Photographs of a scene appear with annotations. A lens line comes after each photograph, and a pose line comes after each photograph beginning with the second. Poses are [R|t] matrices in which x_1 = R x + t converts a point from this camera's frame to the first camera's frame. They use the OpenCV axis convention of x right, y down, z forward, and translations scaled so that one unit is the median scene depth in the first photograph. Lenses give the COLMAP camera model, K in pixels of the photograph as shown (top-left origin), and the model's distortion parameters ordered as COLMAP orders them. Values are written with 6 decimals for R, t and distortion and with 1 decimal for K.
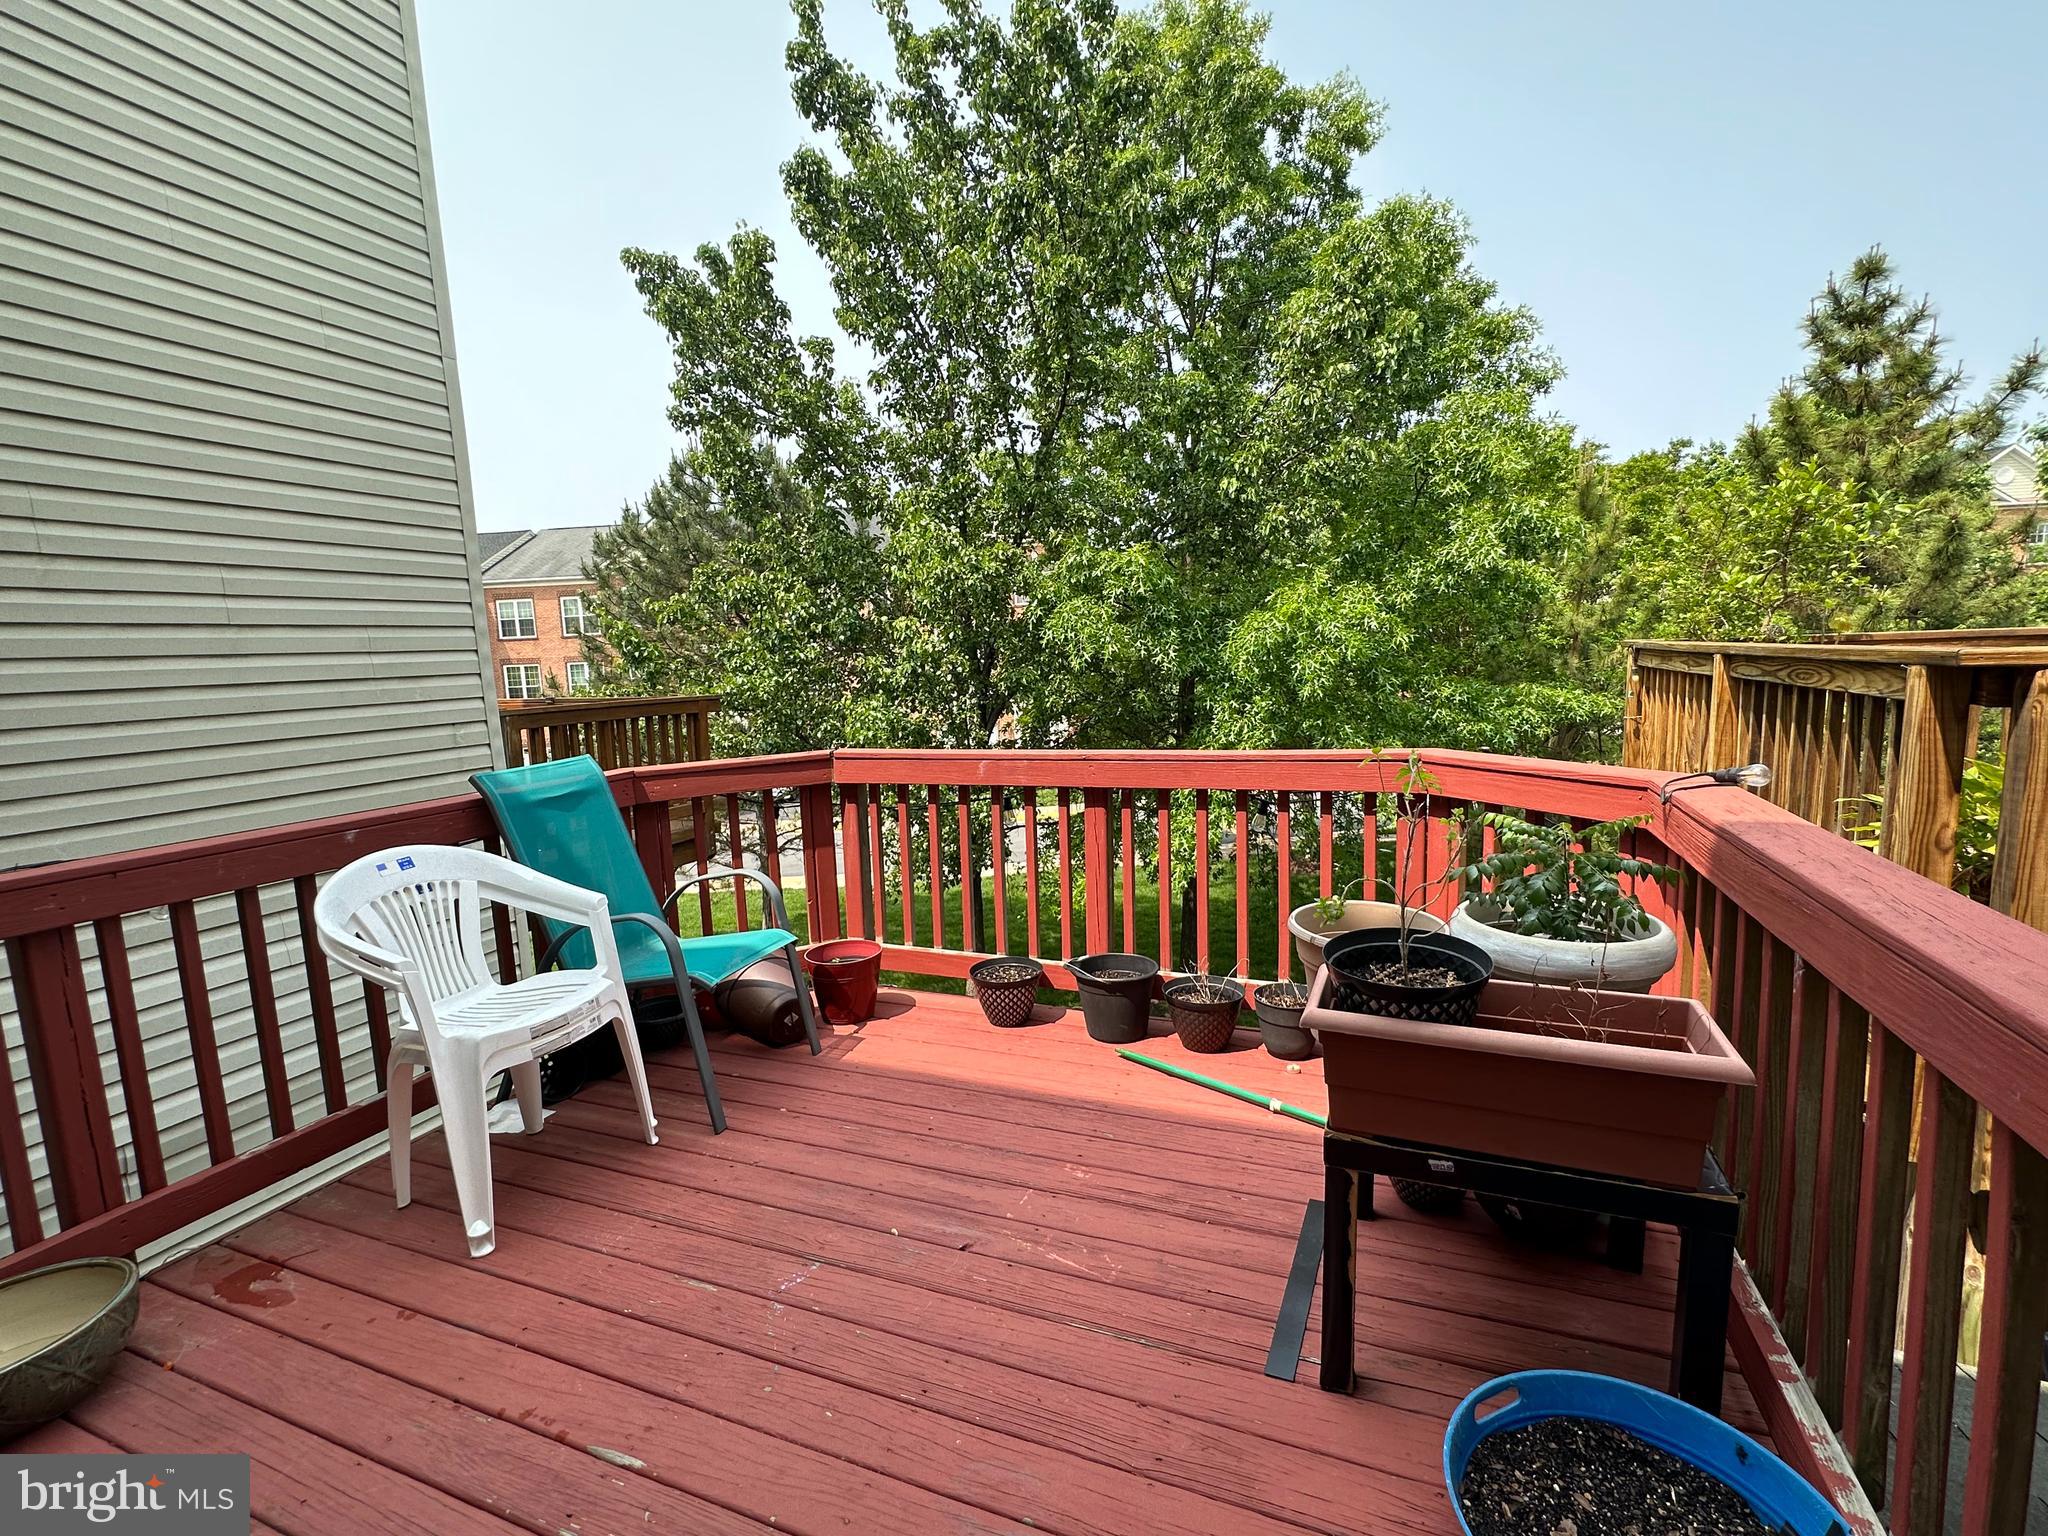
lens RADIAL K [[924.6, 0, 1020.5], [0, 924.6, 771.1], [0, 0, 1]] dist [-0.000650, -0.000420]
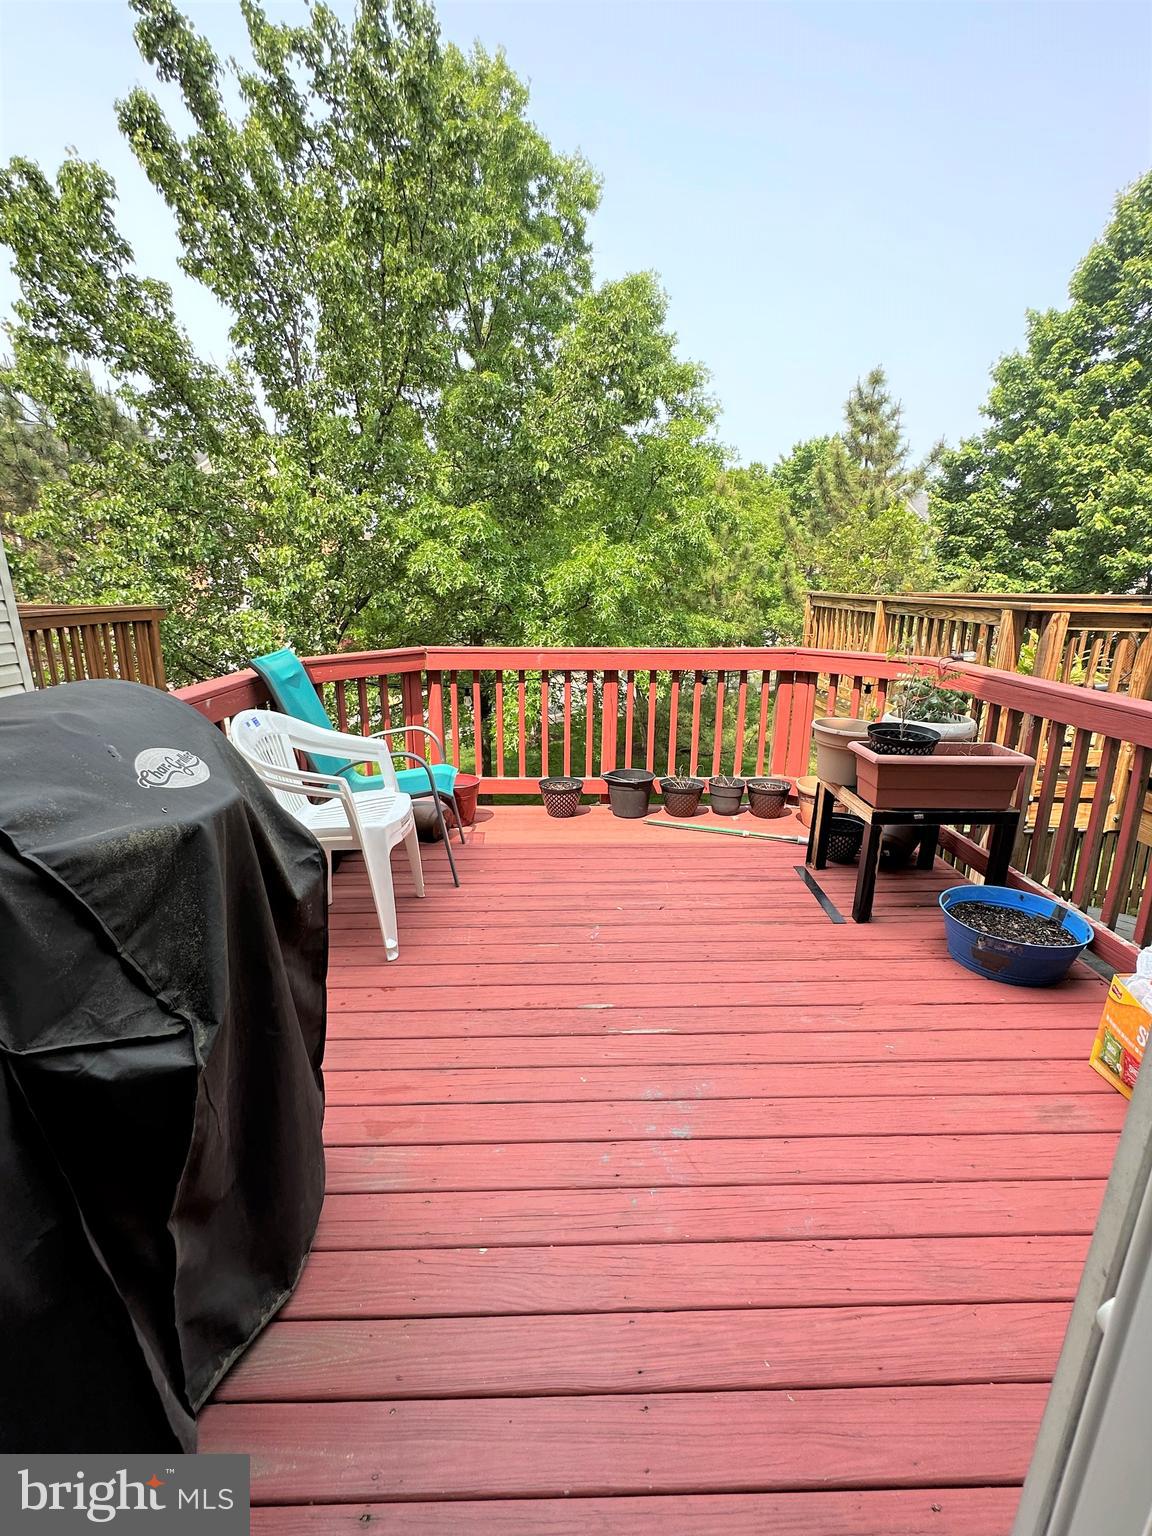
lens RADIAL K [[693.5, 0, 573.0], [0, 693.5, 767.8], [0, 0, 1]] dist [-0.000650, -0.000420]
pose [[0.912602, -0.062145, 0.404099, -0.182269], [0.009011, 0.991197, 0.132085, 0.009660], [-0.408751, -0.116899, 0.905128, -0.041353]]
